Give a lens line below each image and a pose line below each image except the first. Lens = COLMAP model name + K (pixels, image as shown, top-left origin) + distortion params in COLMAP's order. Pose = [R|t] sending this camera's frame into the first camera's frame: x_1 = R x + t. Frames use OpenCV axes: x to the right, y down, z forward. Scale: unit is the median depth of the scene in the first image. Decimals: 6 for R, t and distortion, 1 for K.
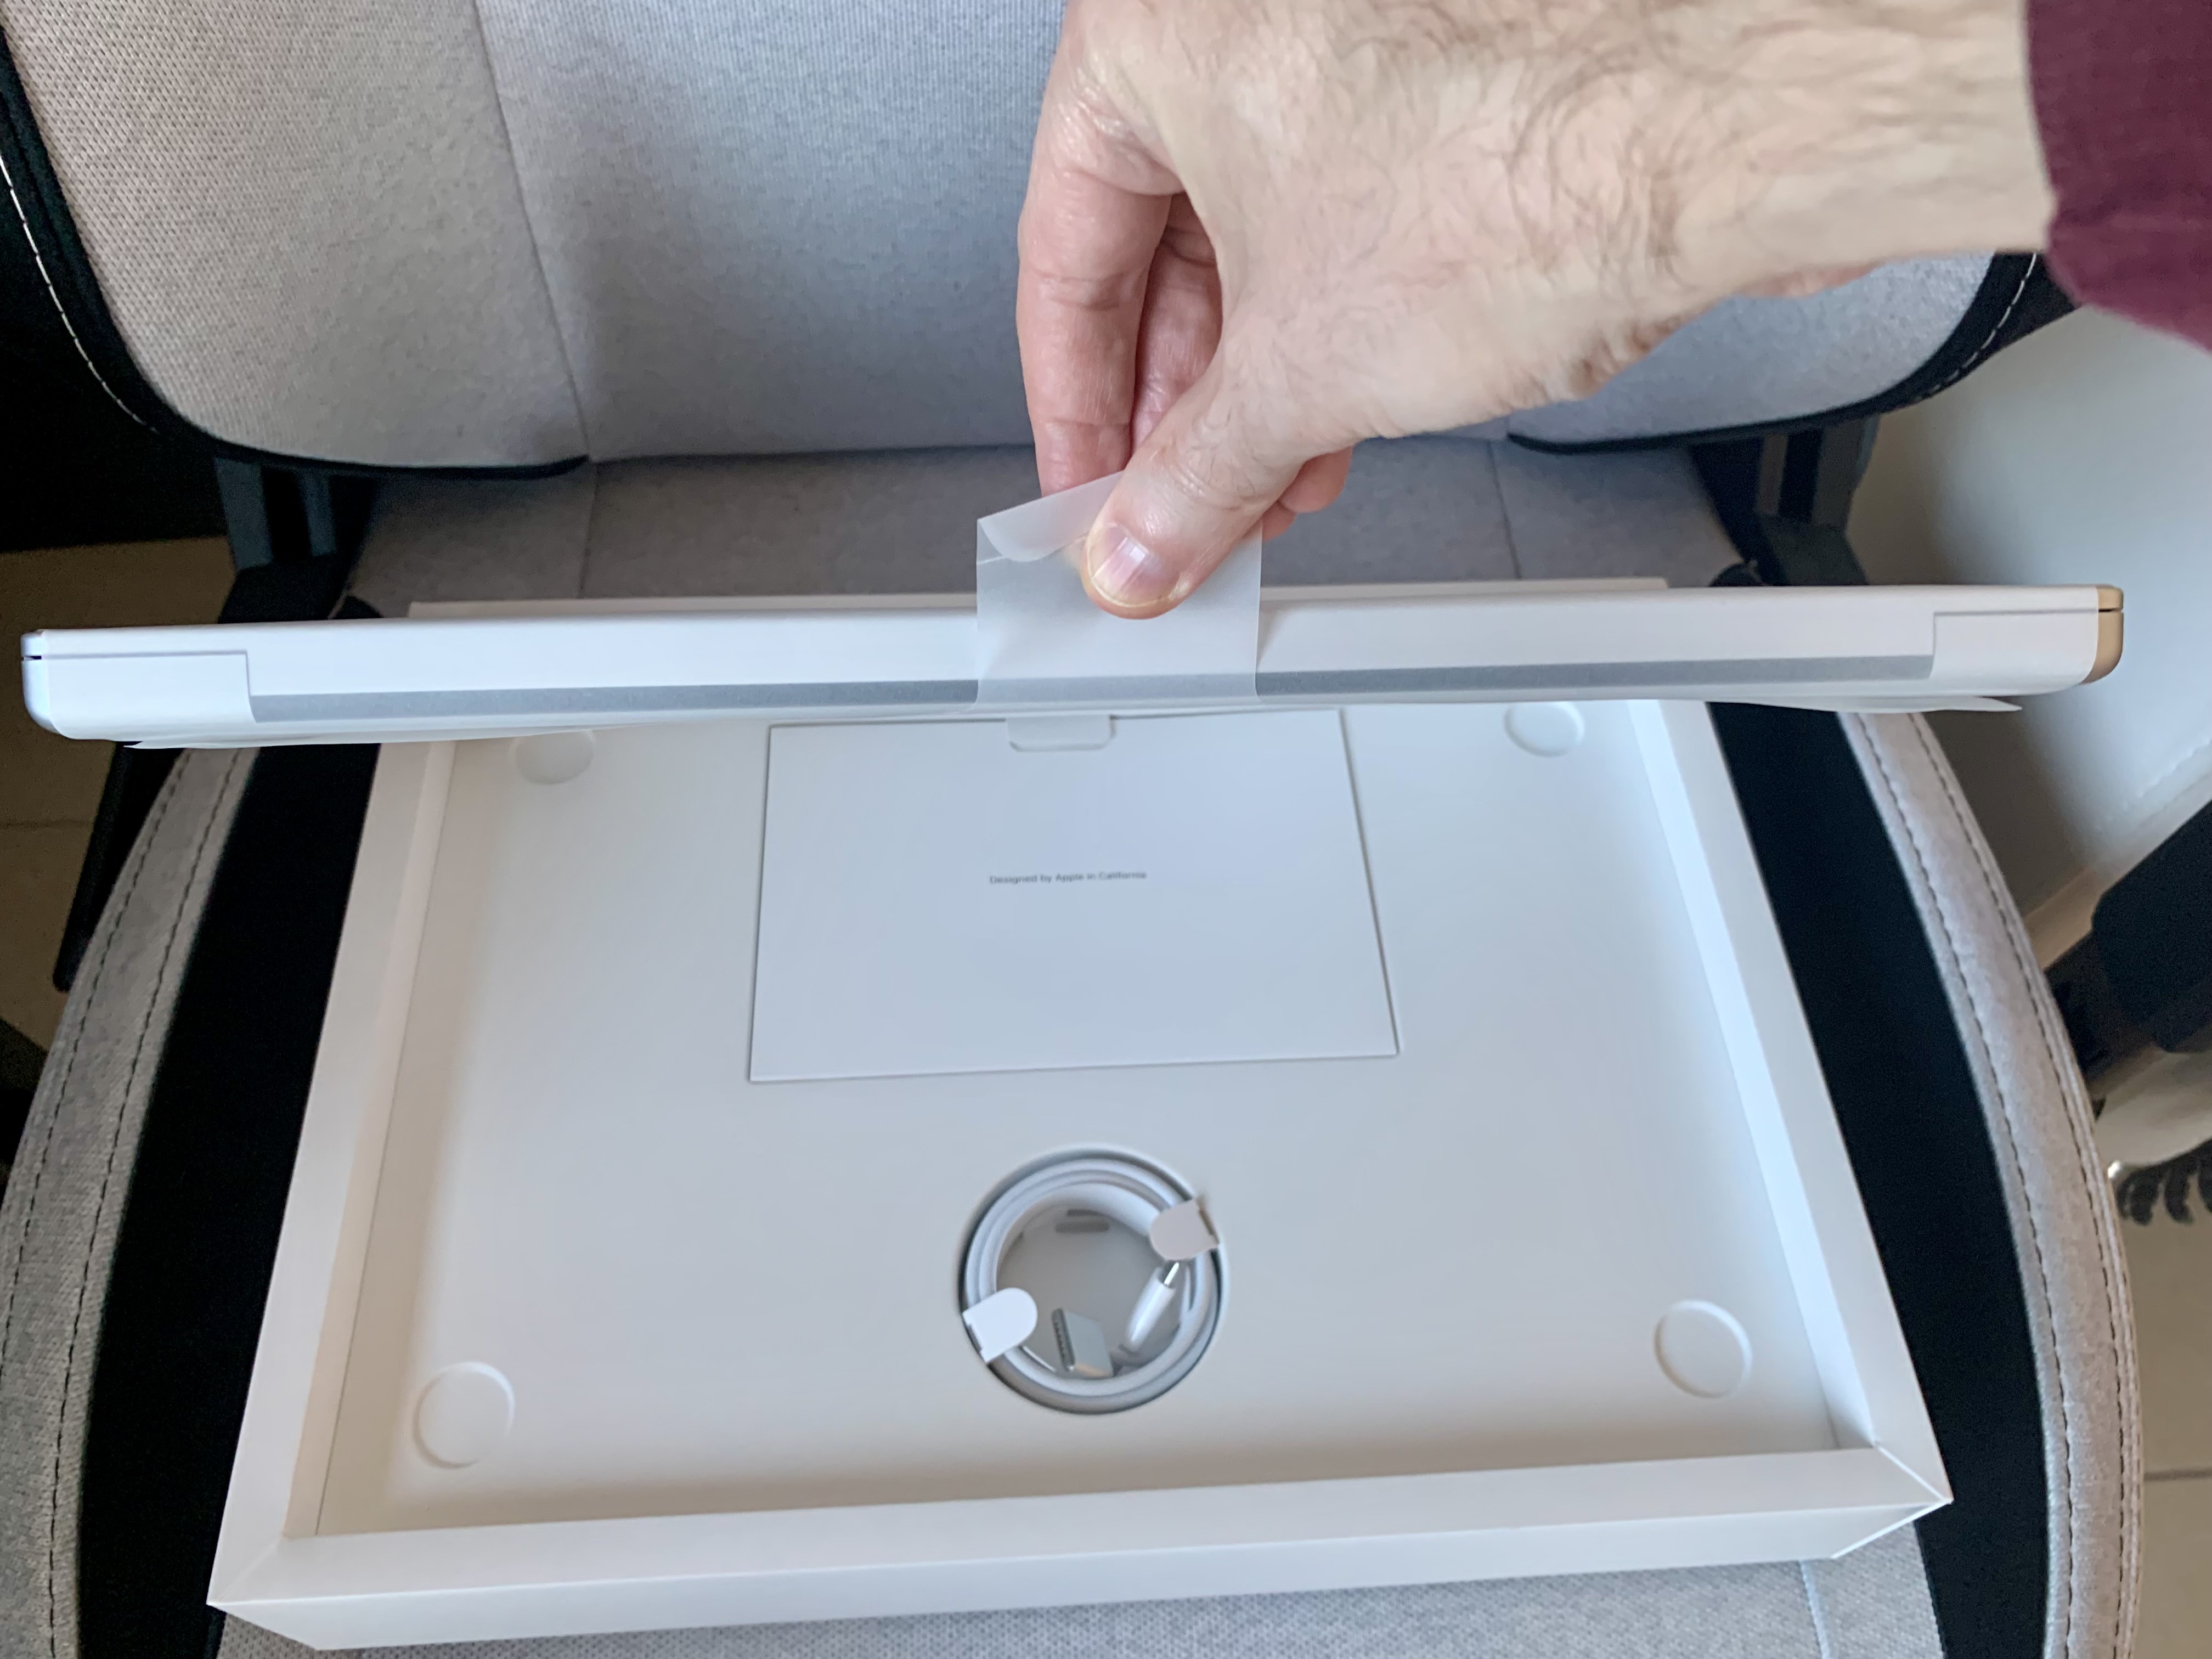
lens RADIAL K [[1636.9, 0, 1098.7], [0, 1636.9, 811.4], [0, 0, 1]] dist [-0.024626, 0.013789]
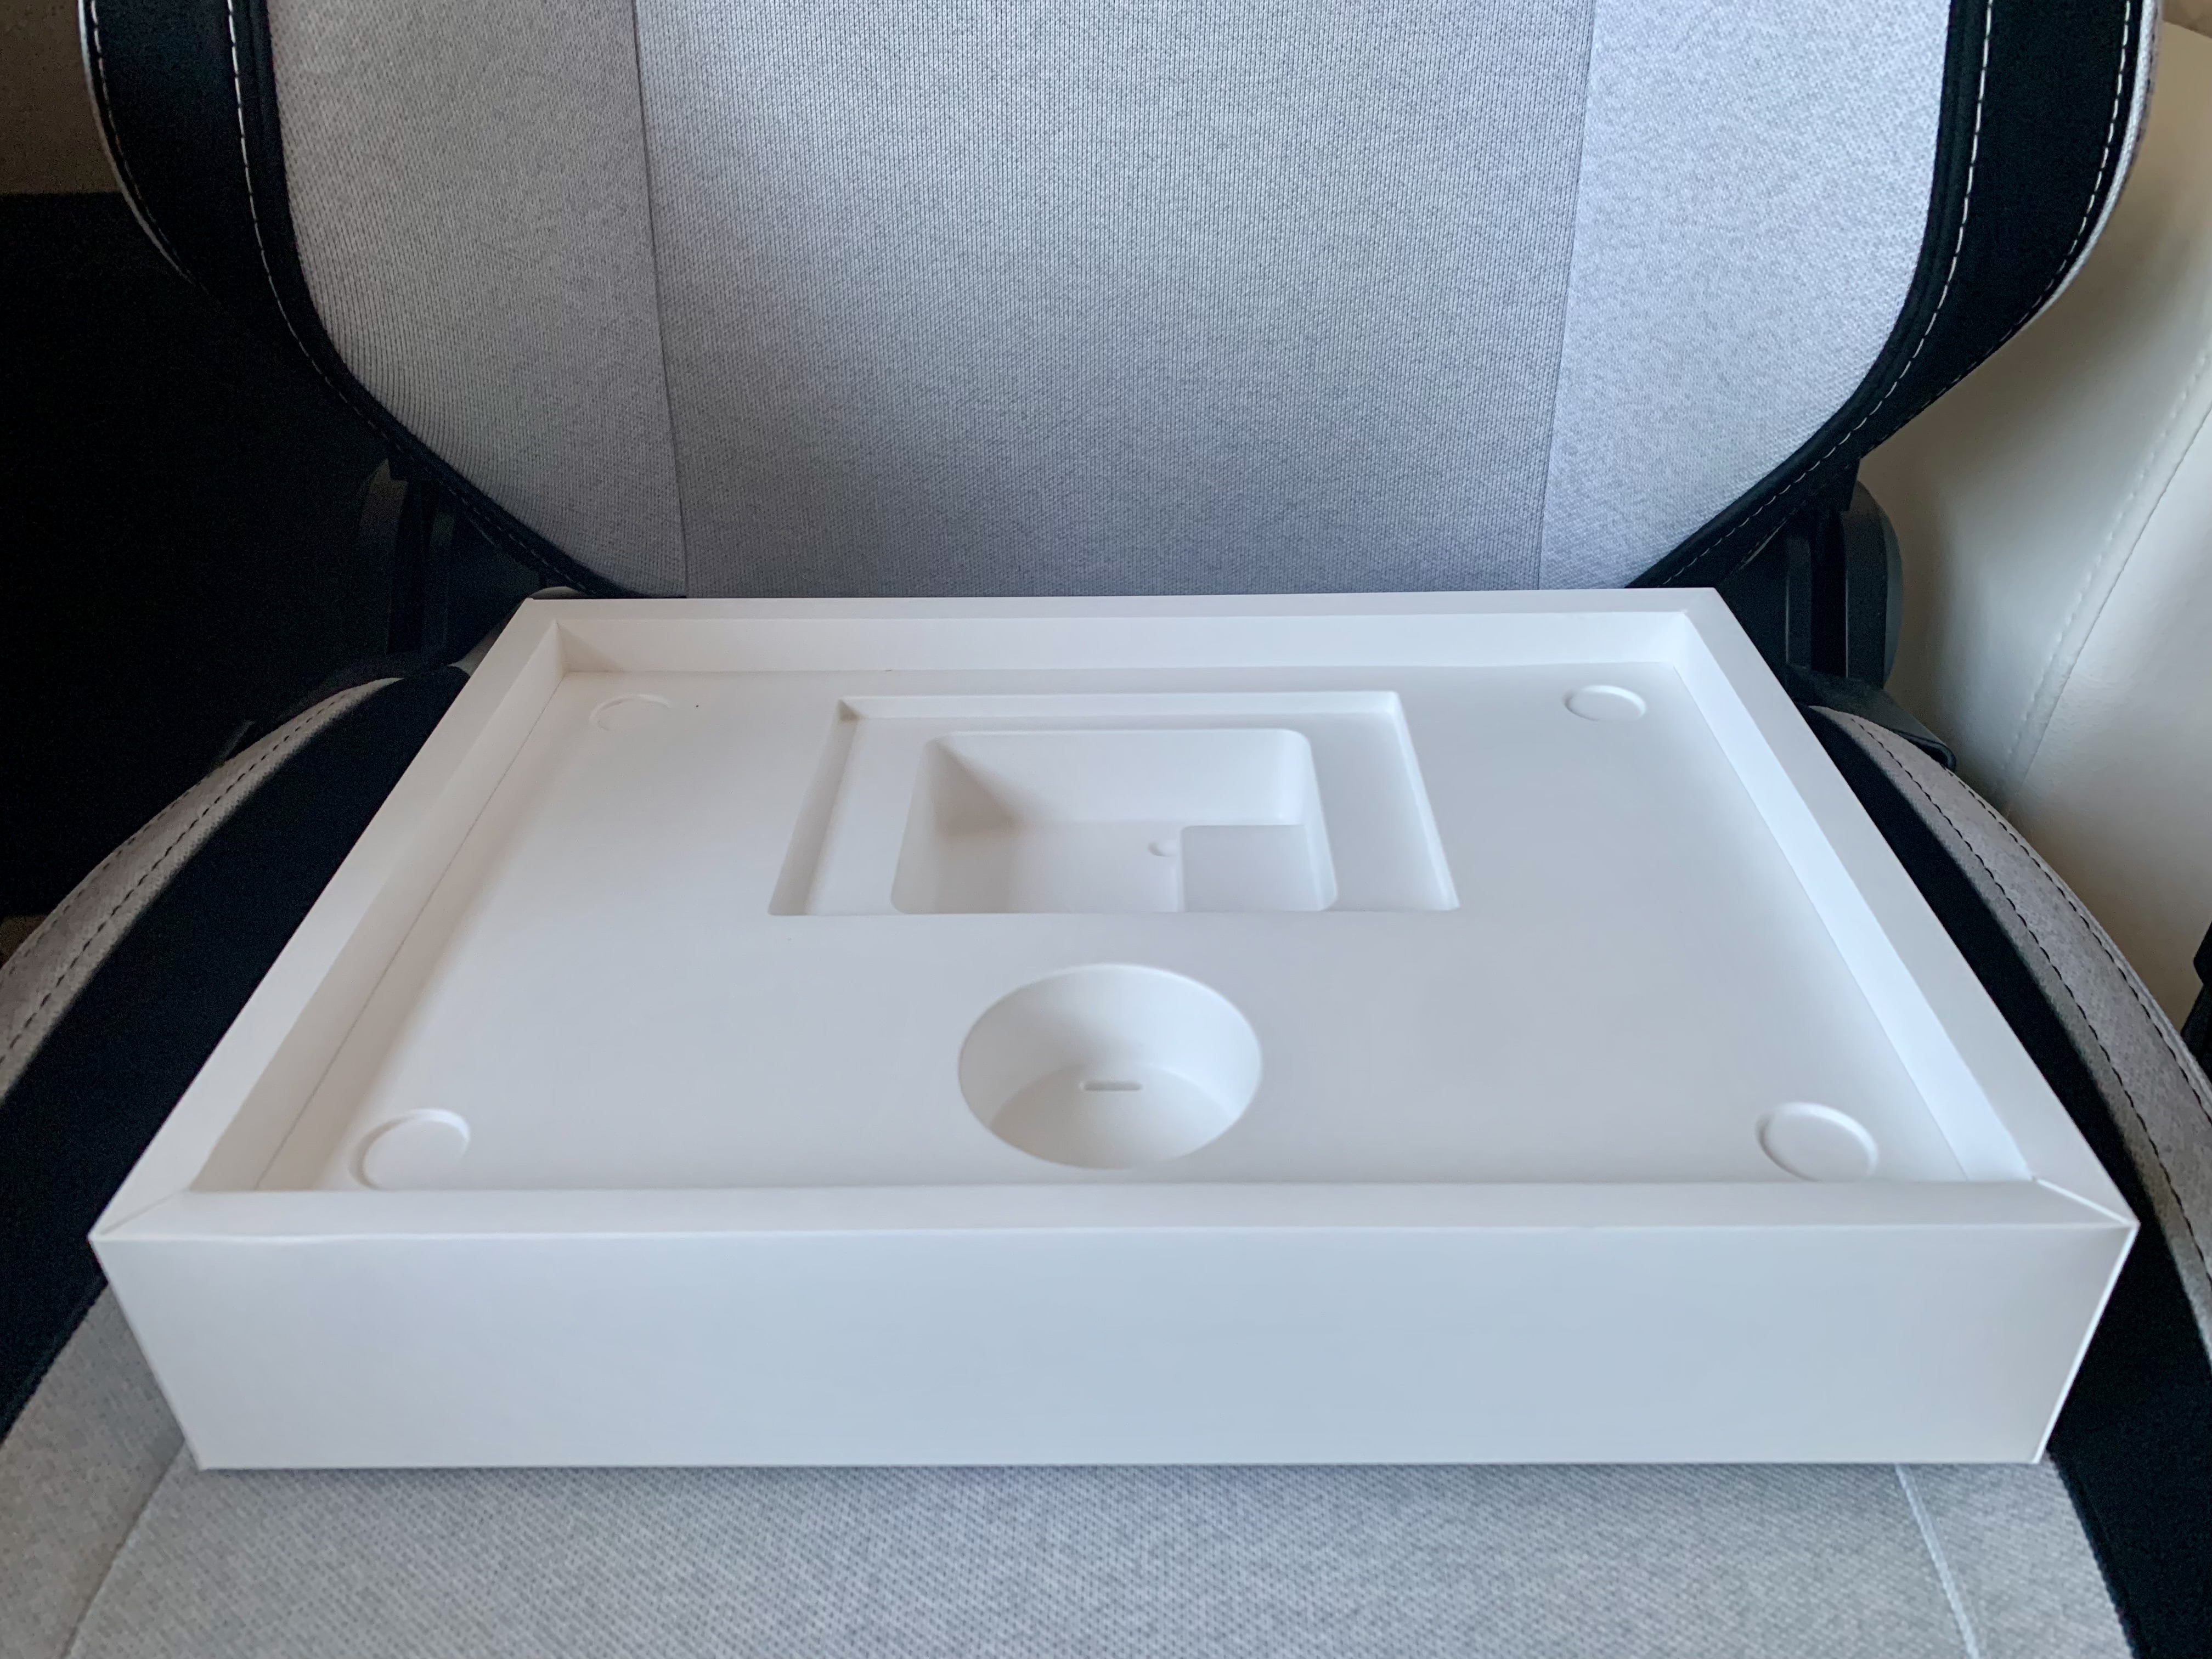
lens RADIAL K [[1636.9, 0, 1111.0], [0, 1636.9, 843.1], [0, 0, 1]] dist [-0.024626, 0.013789]
pose [[0.995854, 0.029800, -0.085948, 0.091973], [-0.062053, 0.913403, -0.402298, 0.469873], [0.066517, 0.405963, 0.911465, 0.115336]]
